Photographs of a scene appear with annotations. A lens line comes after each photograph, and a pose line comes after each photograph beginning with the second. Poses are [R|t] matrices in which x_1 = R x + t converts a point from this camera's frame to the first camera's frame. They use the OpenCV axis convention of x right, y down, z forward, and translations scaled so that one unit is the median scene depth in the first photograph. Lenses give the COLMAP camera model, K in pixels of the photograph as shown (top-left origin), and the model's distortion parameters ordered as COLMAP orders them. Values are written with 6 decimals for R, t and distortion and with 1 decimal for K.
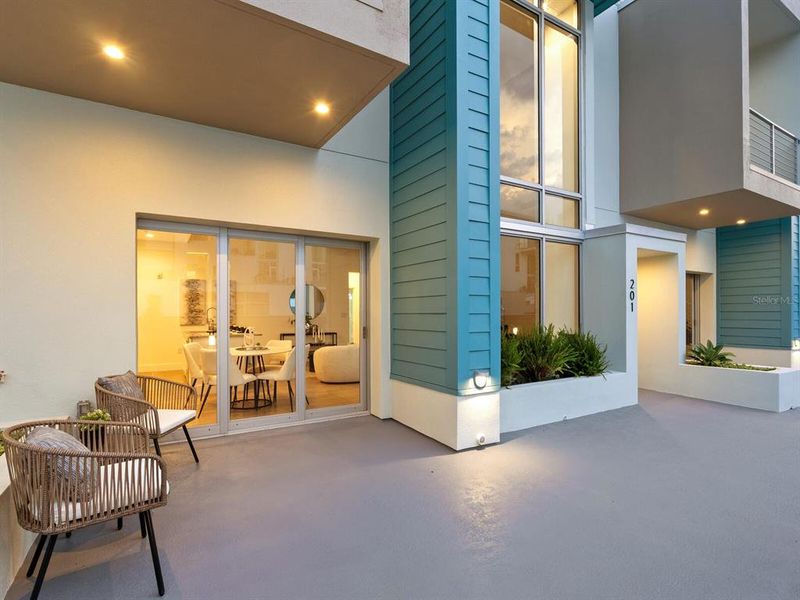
lens RADIAL K [[414.6, 0, 402.5], [0, 414.6, 301.9], [0, 0, 1]] dist [-0.006178, 0.000316]
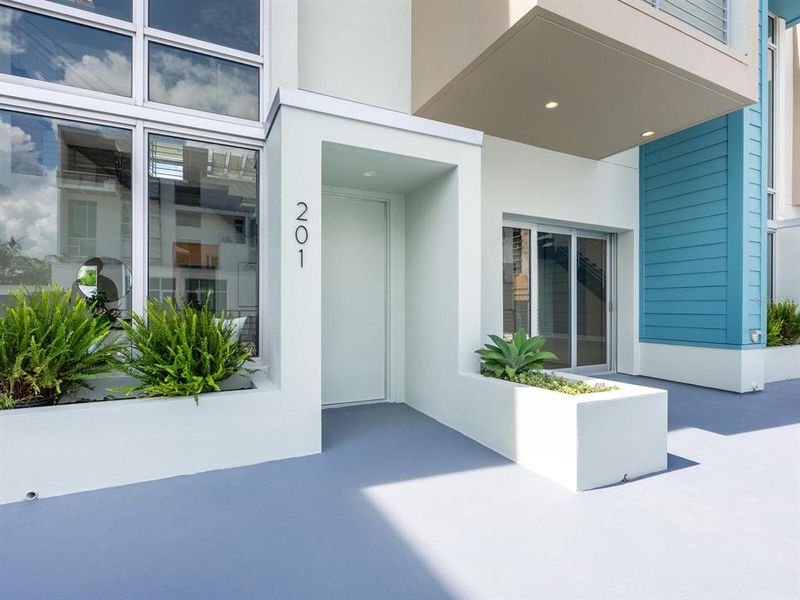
lens RADIAL K [[414.6, 0, 402.5], [0, 414.6, 301.9], [0, 0, 1]] dist [-0.006178, 0.000316]
pose [[0.995183, 0.004252, -0.097943, 0.580709], [-0.002956, 0.999906, 0.013375, 0.046391], [0.097991, -0.013021, 0.995102, 0.416631]]
